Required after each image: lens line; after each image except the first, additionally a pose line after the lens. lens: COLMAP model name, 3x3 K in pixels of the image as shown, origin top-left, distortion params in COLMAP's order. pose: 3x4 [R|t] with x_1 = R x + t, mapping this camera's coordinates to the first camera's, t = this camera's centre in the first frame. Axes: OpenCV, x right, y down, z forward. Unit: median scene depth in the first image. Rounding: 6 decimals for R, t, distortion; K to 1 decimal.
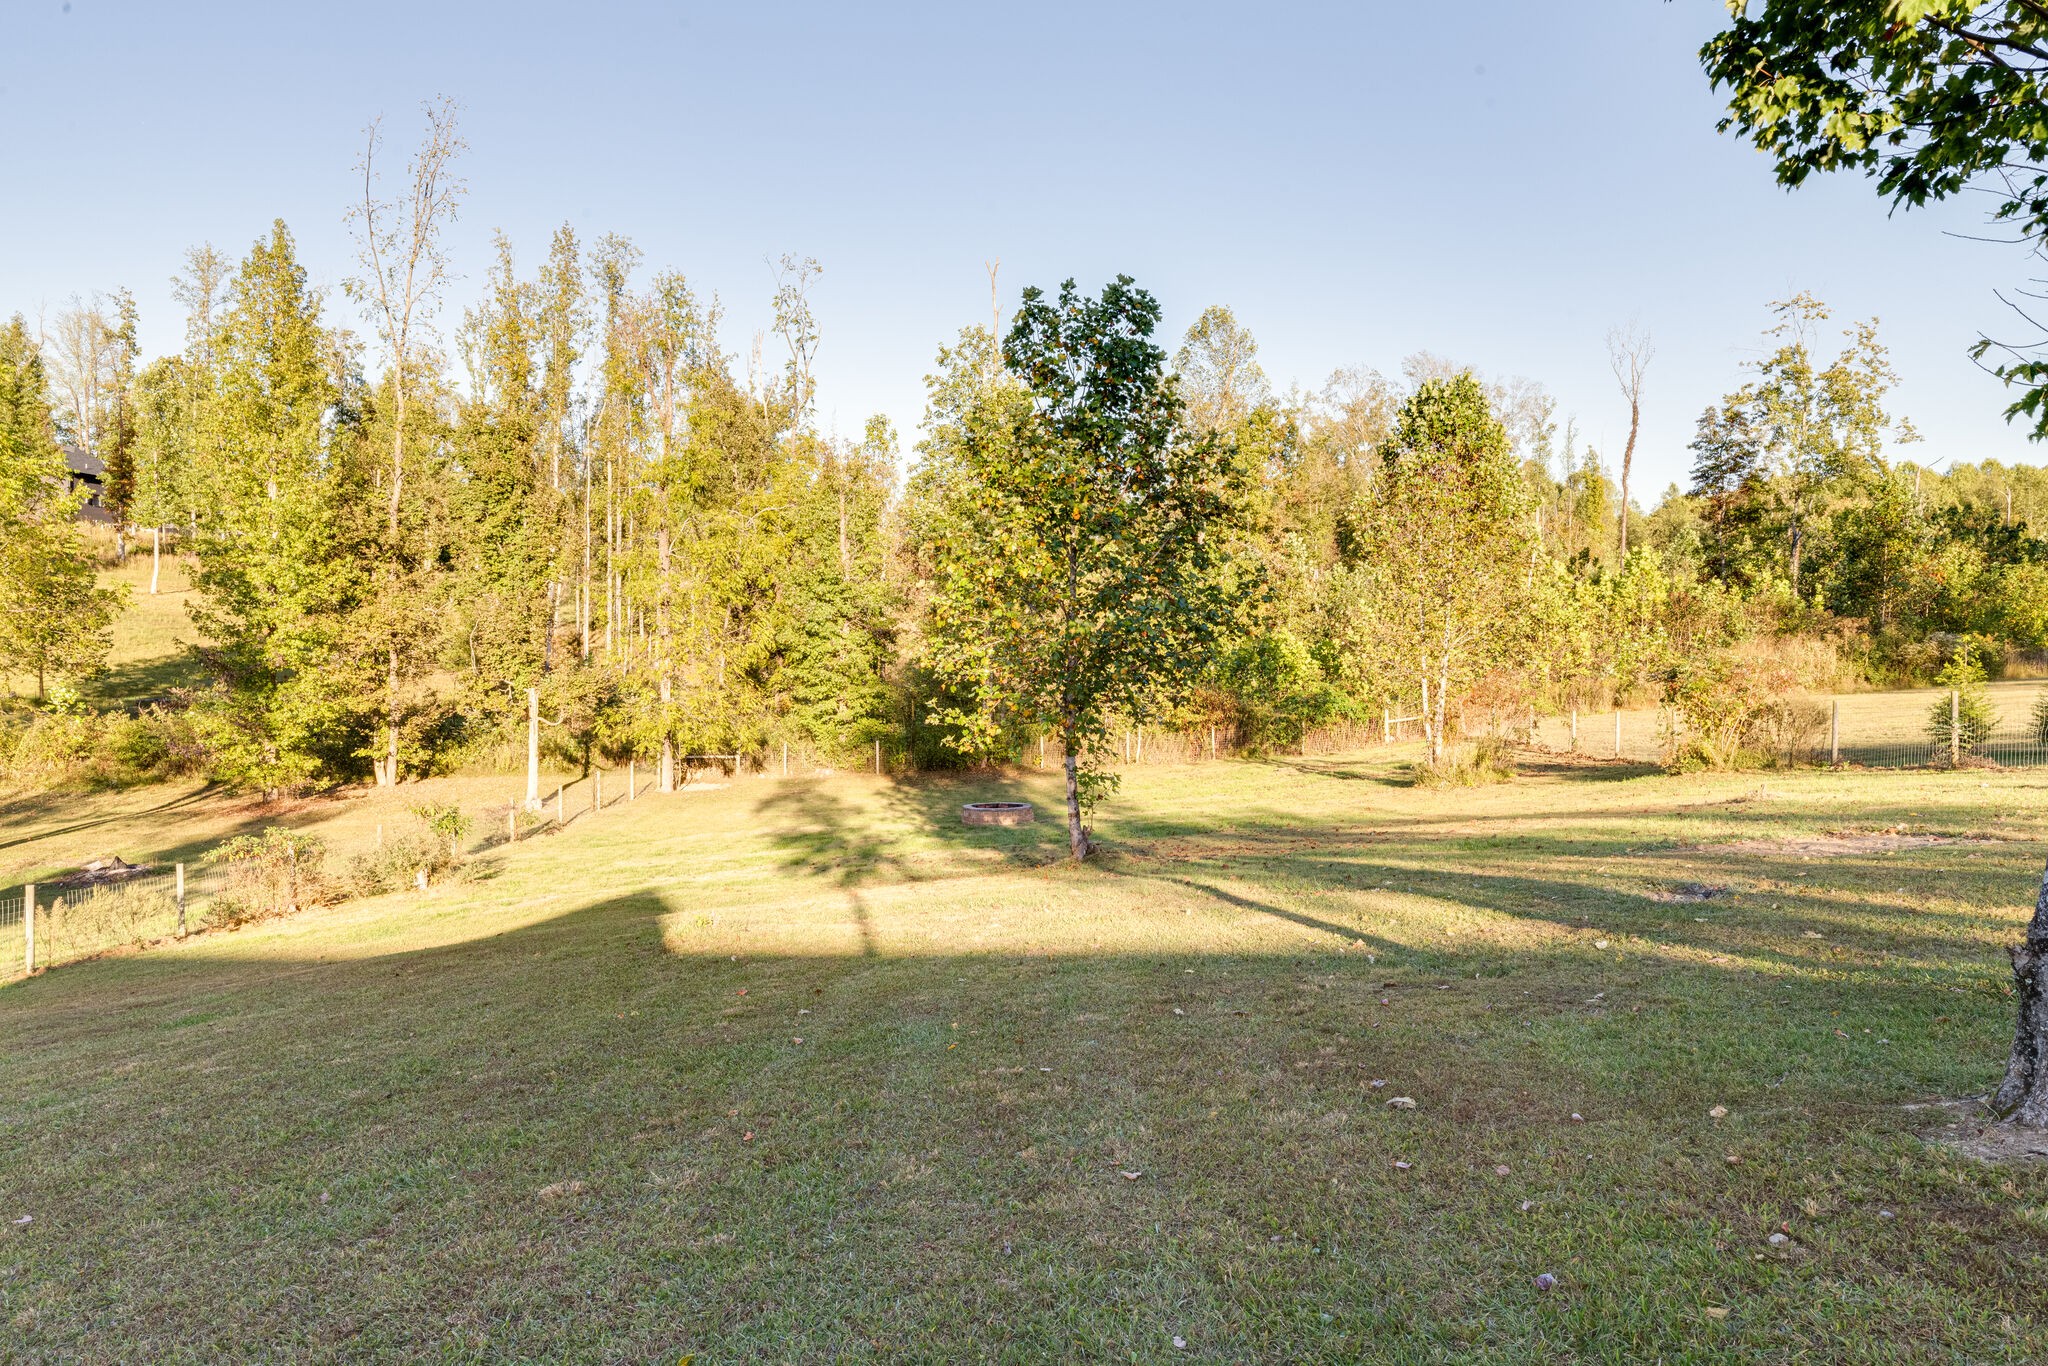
lens RADIAL K [[1319.6, 0, 1019.1], [0, 1319.6, 691.4], [0, 0, 1]] dist [-0.000082, 0.000777]
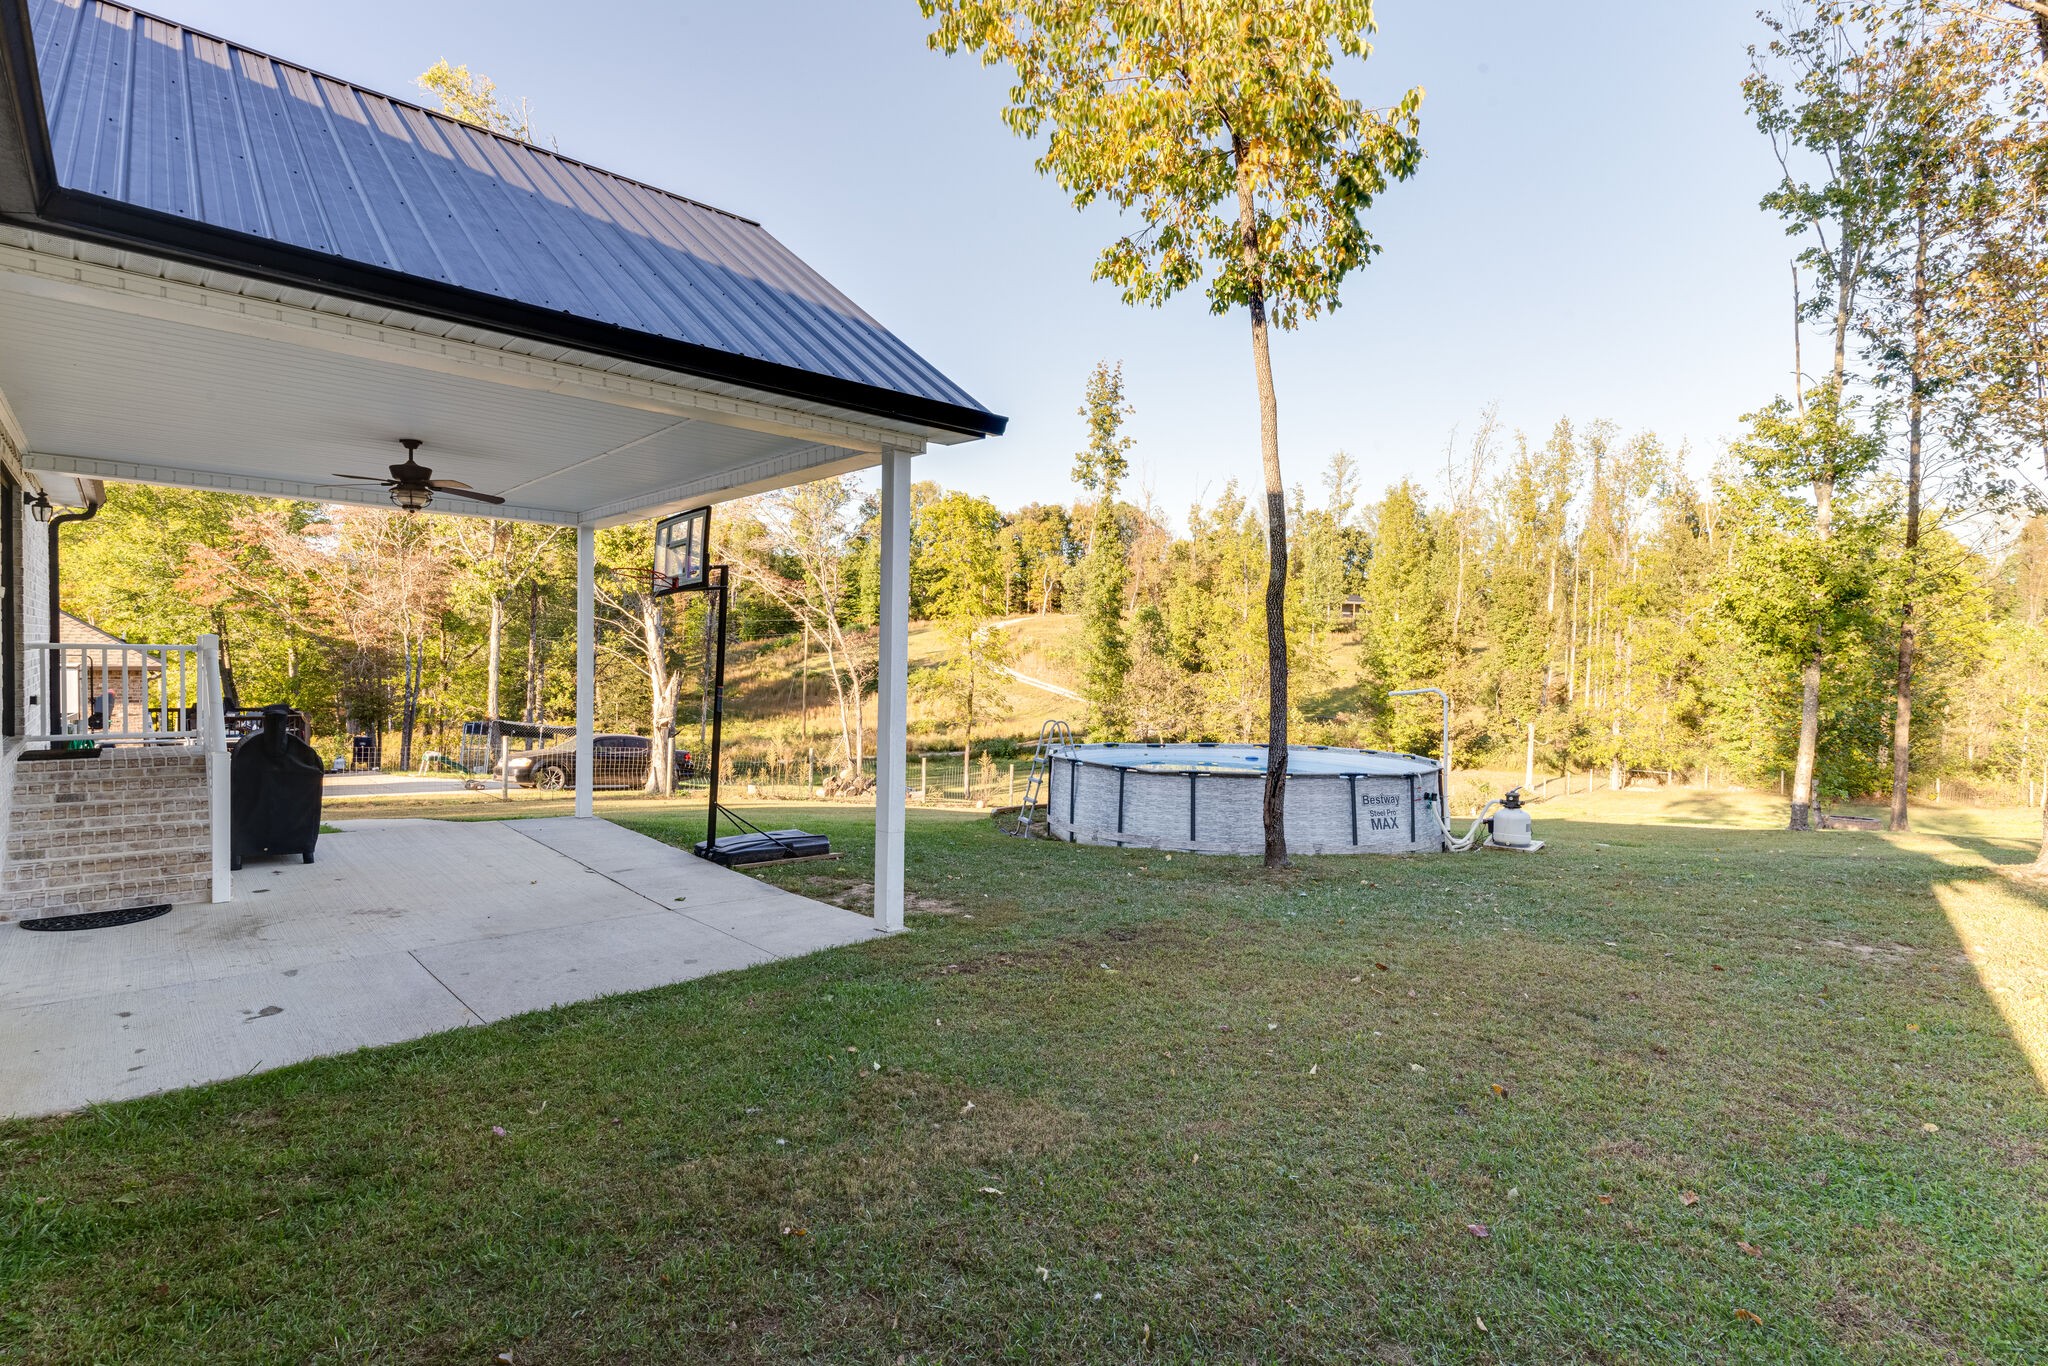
lens RADIAL K [[981.5, 0, 1028.1], [0, 981.5, 673.7], [0, 0, 1]] dist [0.001365, 0.000542]
pose [[0.676059, 0.015812, -0.736678, 0.135373], [-0.045807, 0.998738, -0.020602, -0.009733], [0.735423, 0.047673, 0.675930, -0.365003]]
